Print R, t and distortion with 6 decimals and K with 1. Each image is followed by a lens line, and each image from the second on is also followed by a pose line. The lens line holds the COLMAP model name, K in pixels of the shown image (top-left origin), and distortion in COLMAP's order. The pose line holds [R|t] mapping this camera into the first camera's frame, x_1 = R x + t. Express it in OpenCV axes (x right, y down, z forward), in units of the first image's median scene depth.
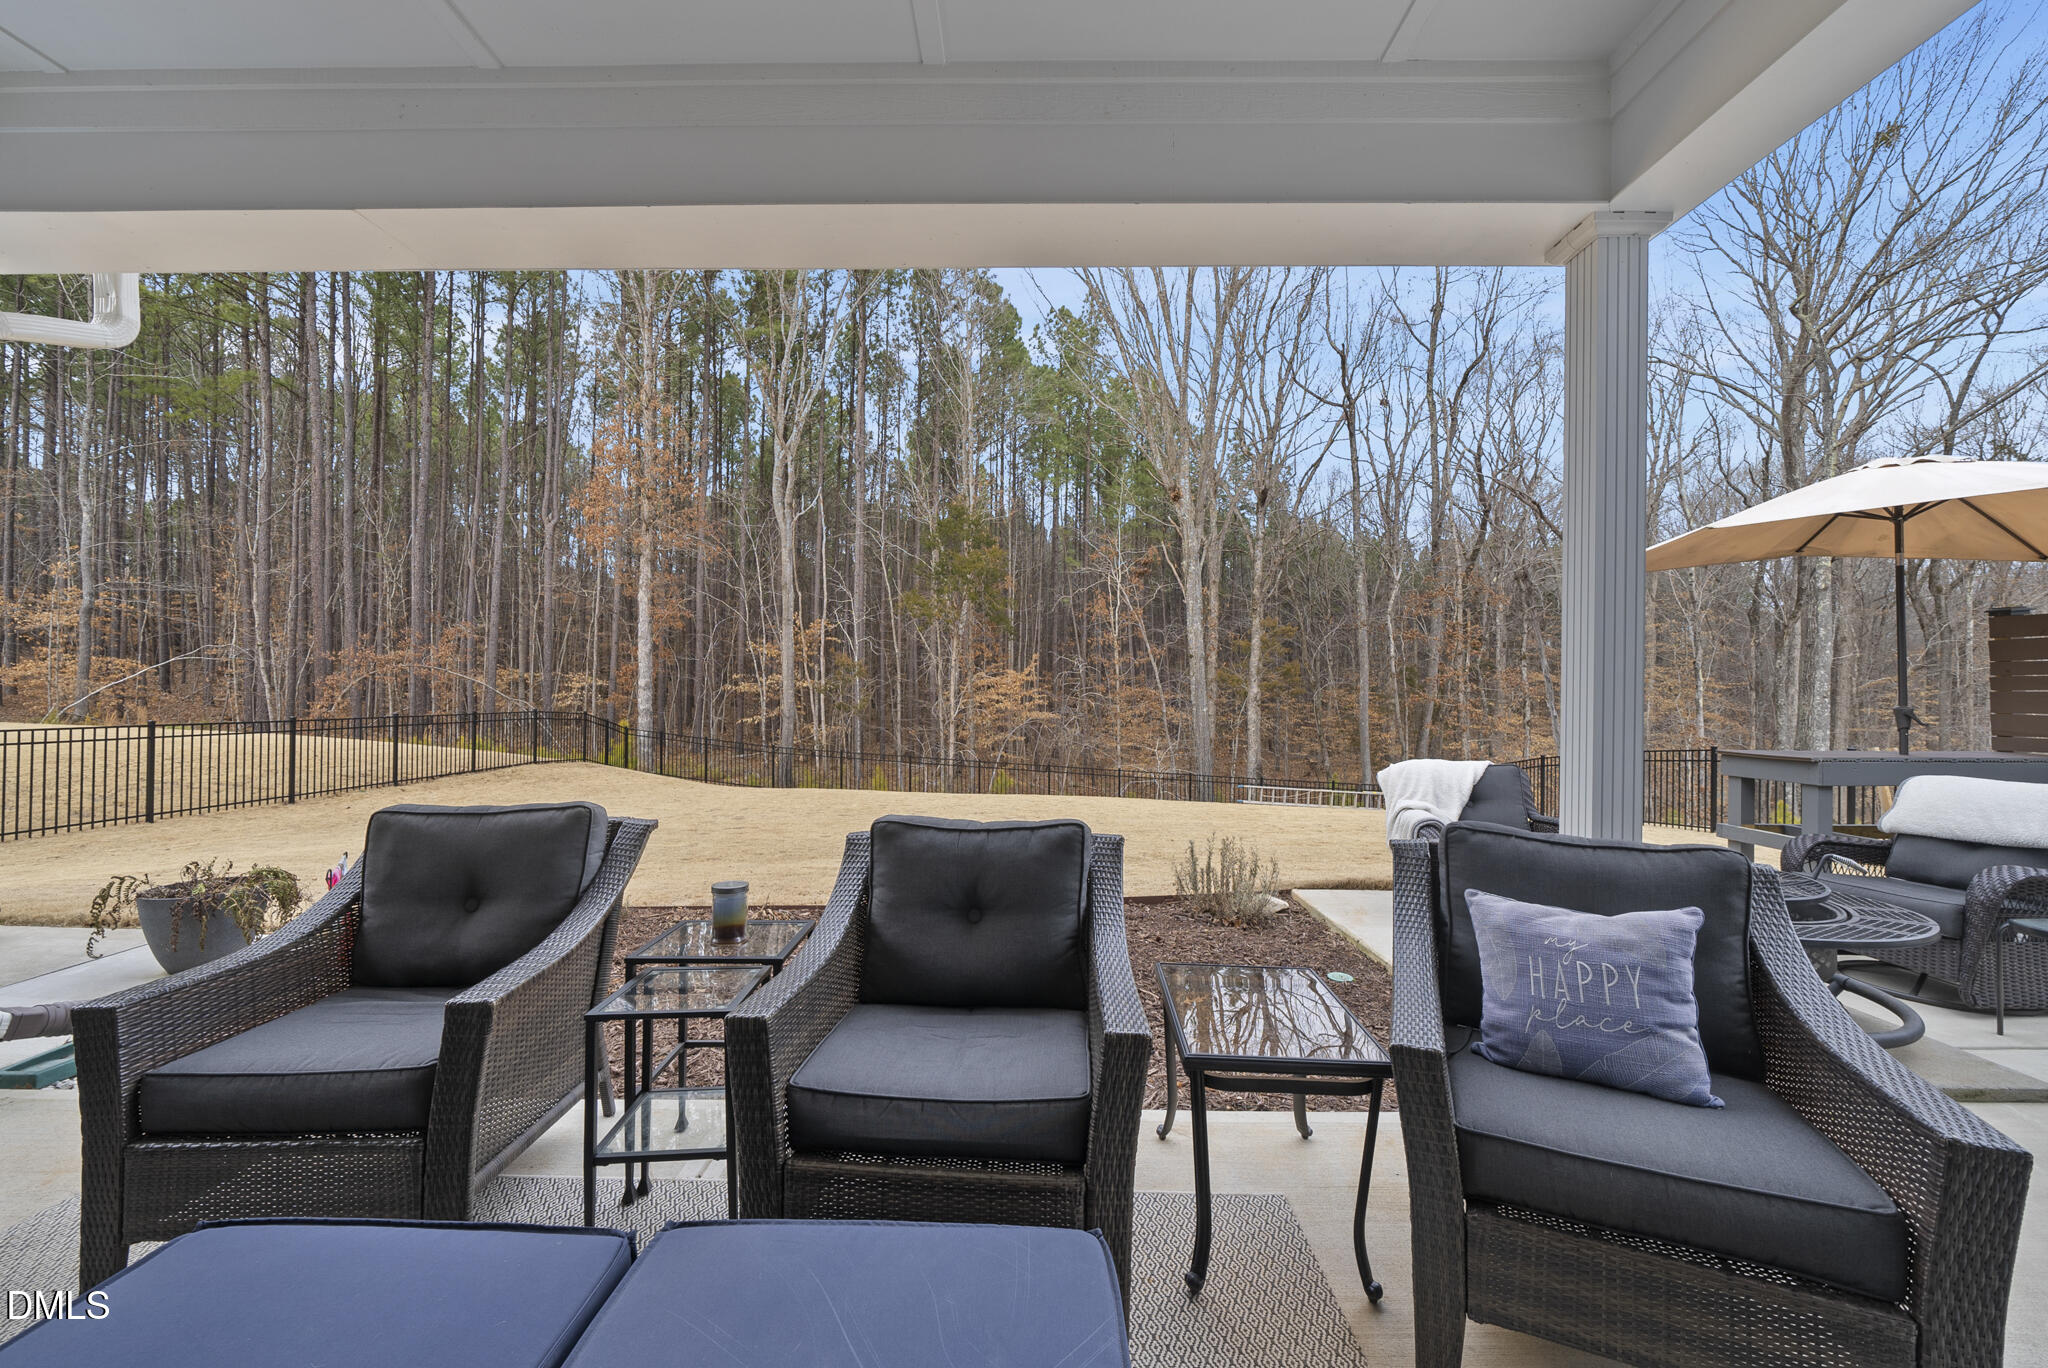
lens RADIAL K [[759.7, 0, 1022.6], [0, 759.7, 693.3], [0, 0, 1]] dist [-0.007367, 0.000443]
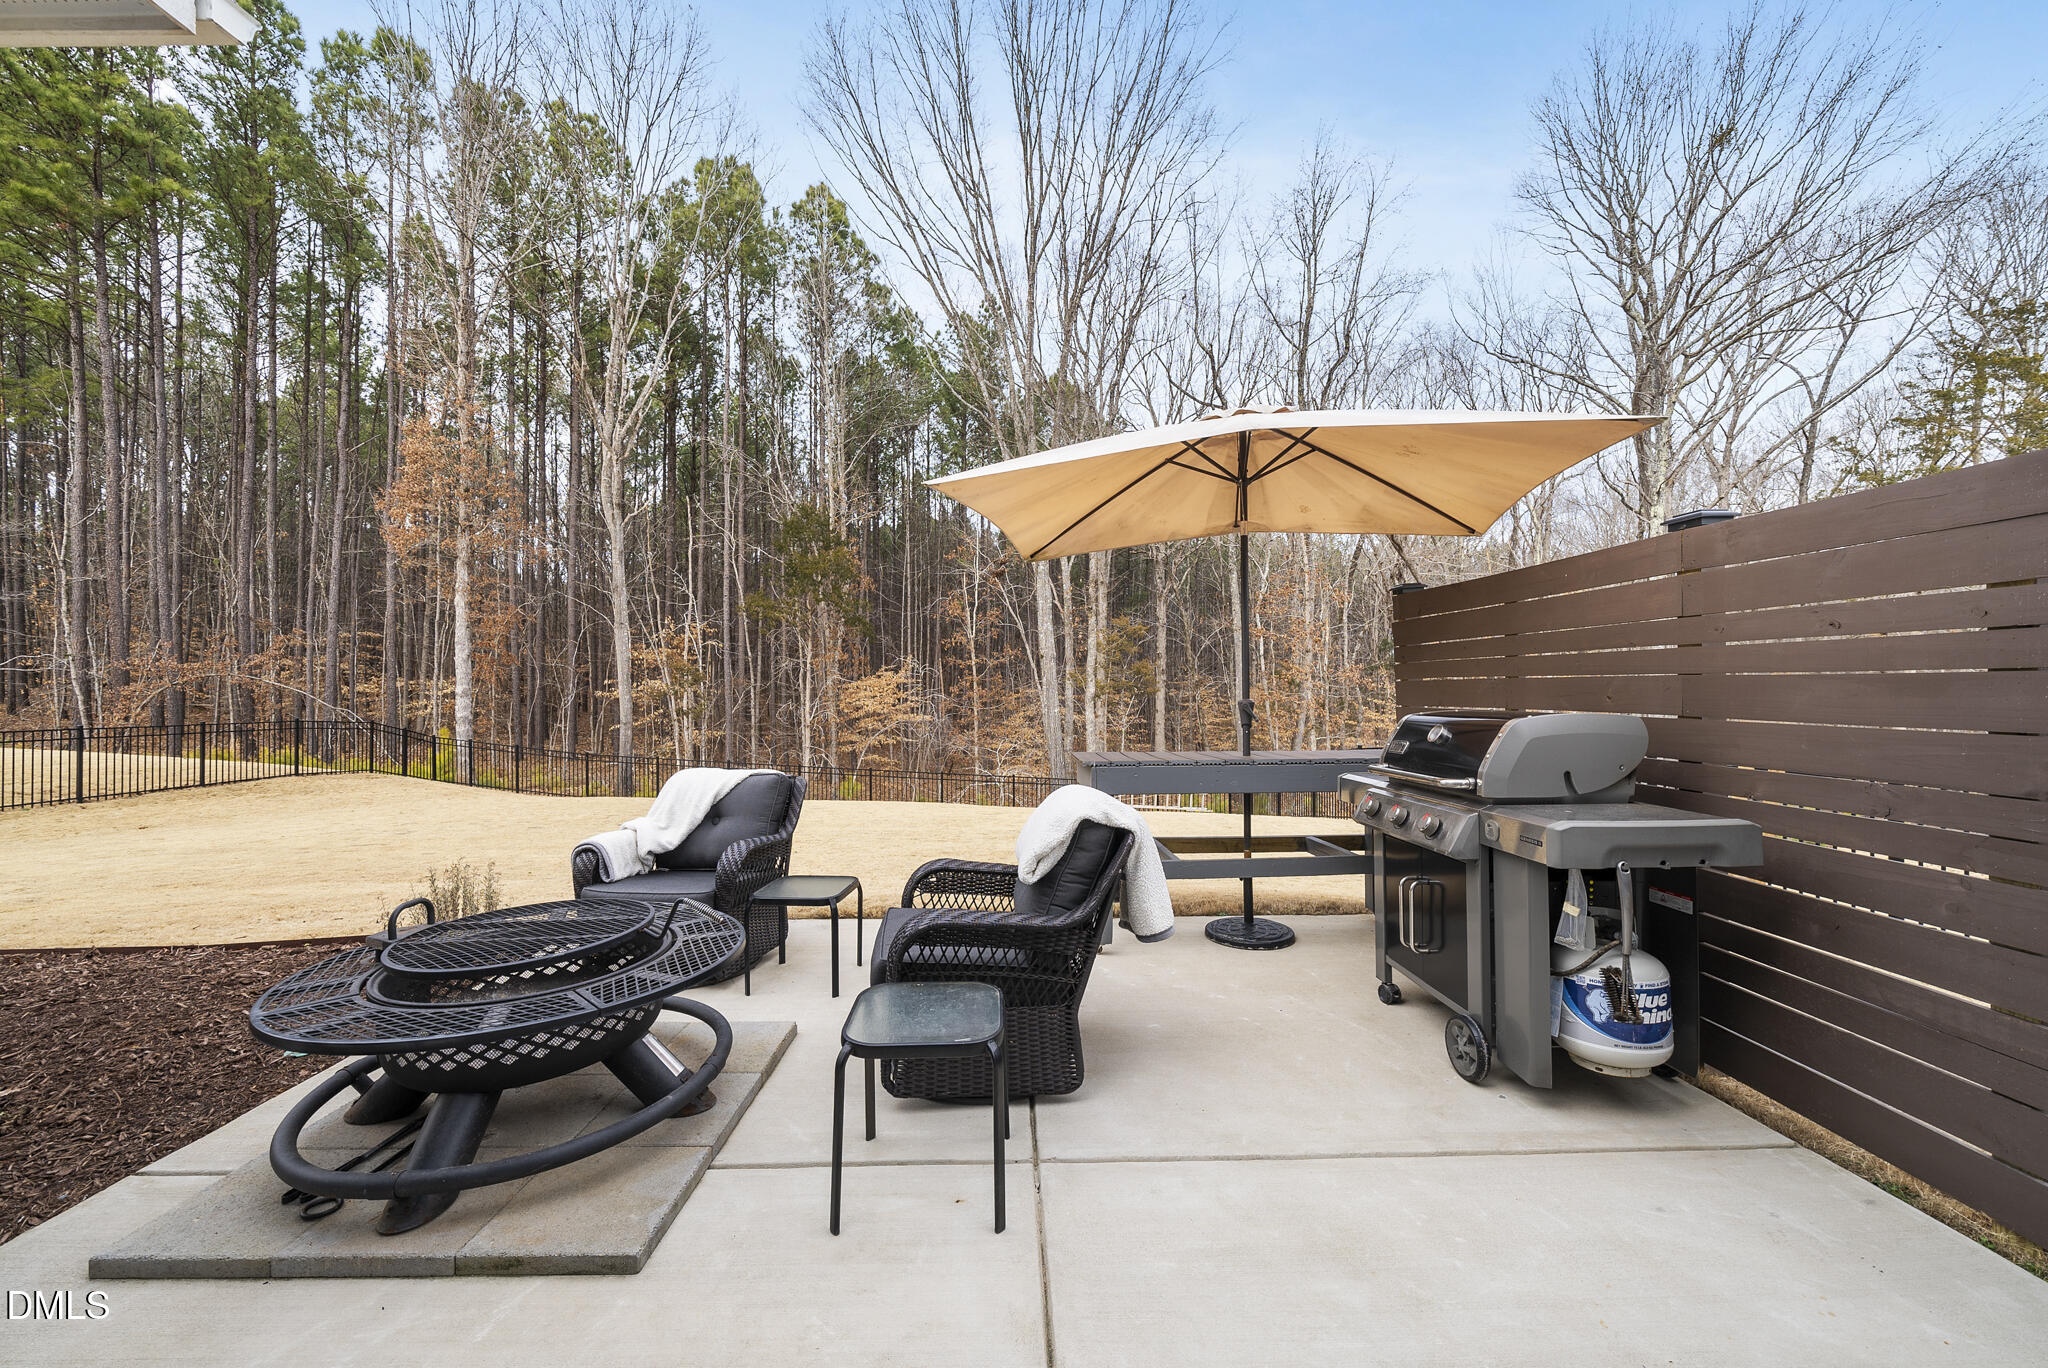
lens RADIAL K [[759.7, 0, 1013.3], [0, 759.7, 675.9], [0, 0, 1]] dist [-0.007367, 0.000443]
pose [[0.999685, -0.010106, 0.022990, 0.164395], [0.010729, 0.999574, -0.027148, 0.001936], [-0.022706, 0.027386, 0.999367, 0.022441]]
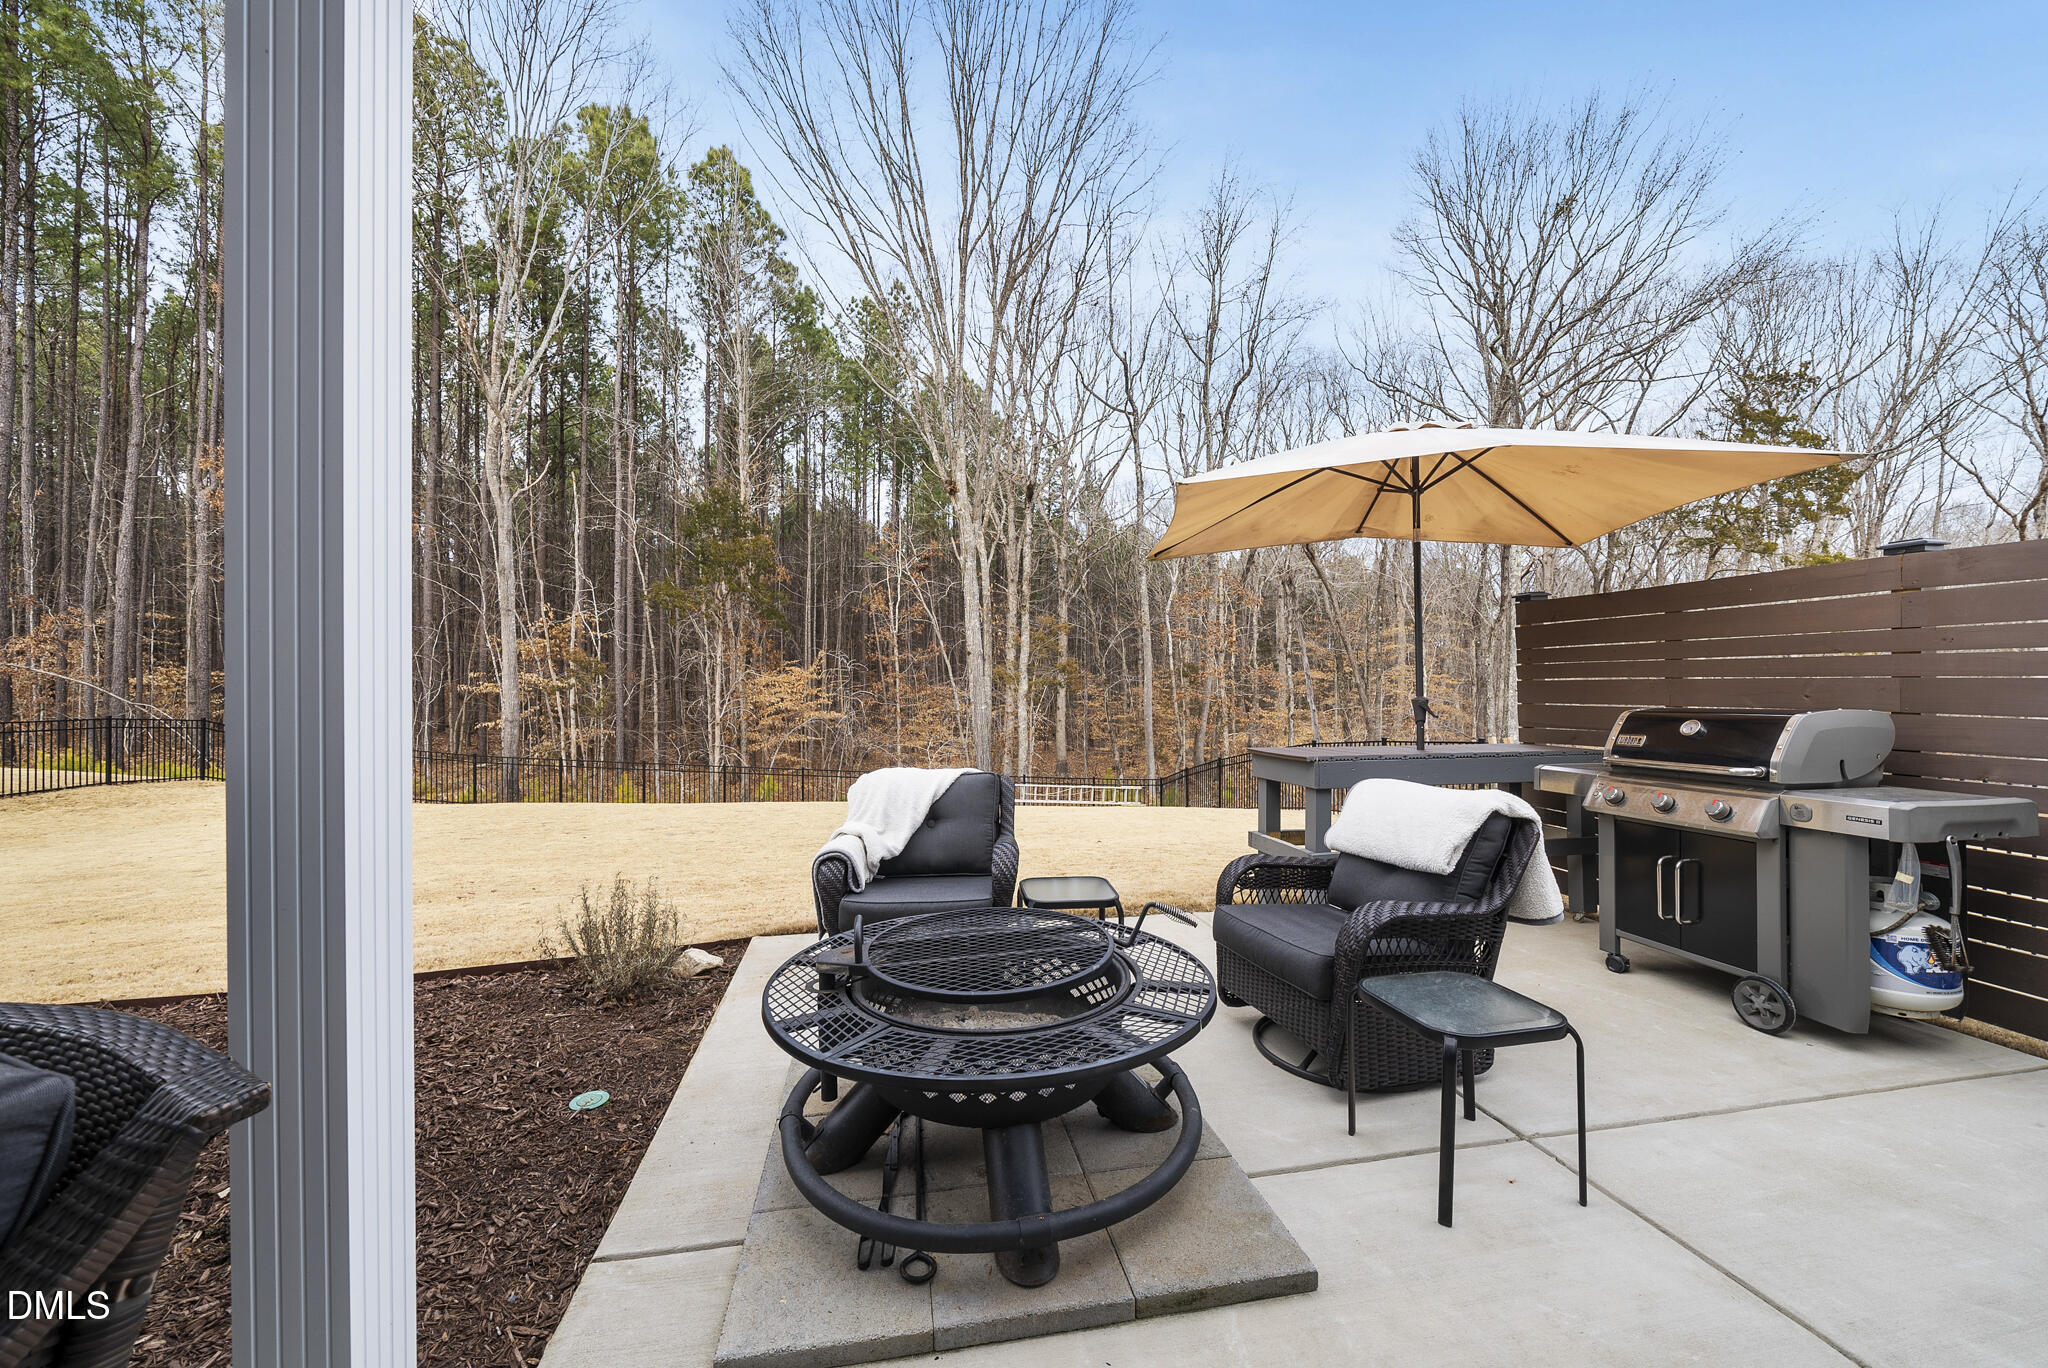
lens RADIAL K [[759.7, 0, 1010.0], [0, 759.7, 678.4], [0, 0, 1]] dist [-0.007367, 0.000443]
pose [[0.981221, -0.001753, 0.192880, 0.085813], [0.005397, 0.999817, -0.018372, 0.001536], [-0.192812, 0.019068, 0.981050, 0.033483]]
